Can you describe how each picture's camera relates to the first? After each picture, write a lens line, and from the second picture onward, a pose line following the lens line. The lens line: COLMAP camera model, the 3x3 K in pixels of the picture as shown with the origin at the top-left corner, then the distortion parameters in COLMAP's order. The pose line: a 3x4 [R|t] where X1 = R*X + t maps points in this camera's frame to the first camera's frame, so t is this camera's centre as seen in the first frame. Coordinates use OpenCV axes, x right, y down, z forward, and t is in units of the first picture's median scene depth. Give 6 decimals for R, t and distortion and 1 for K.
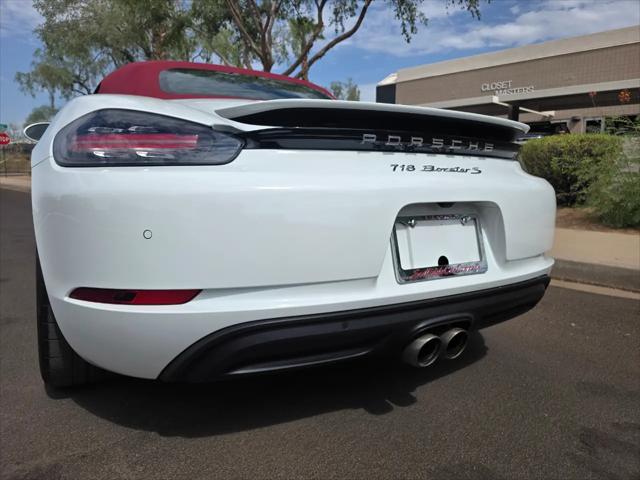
lens RADIAL K [[421.8, 0, 318.3], [0, 421.8, 237.6], [0, 0, 1]] dist [0.041044, -0.037458]
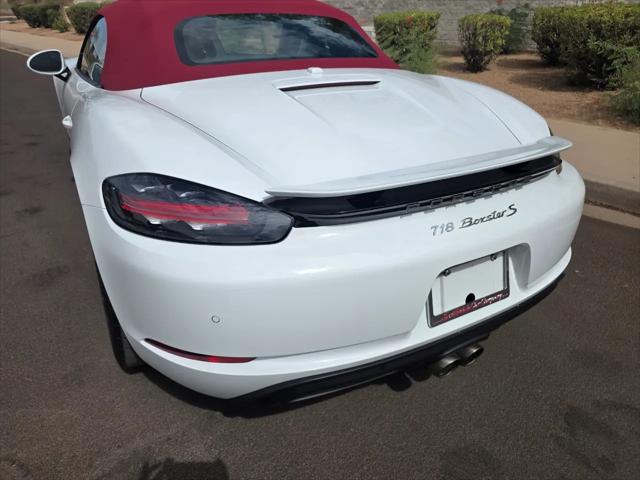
lens RADIAL K [[421.8, 0, 318.3], [0, 421.8, 237.6], [0, 0, 1]] dist [0.041044, -0.037458]
pose [[0.999935, 0.001129, -0.011309, -0.090263], [0.002672, 0.943789, 0.330539, -0.469379], [0.011046, -0.330548, 0.943725, 0.005834]]
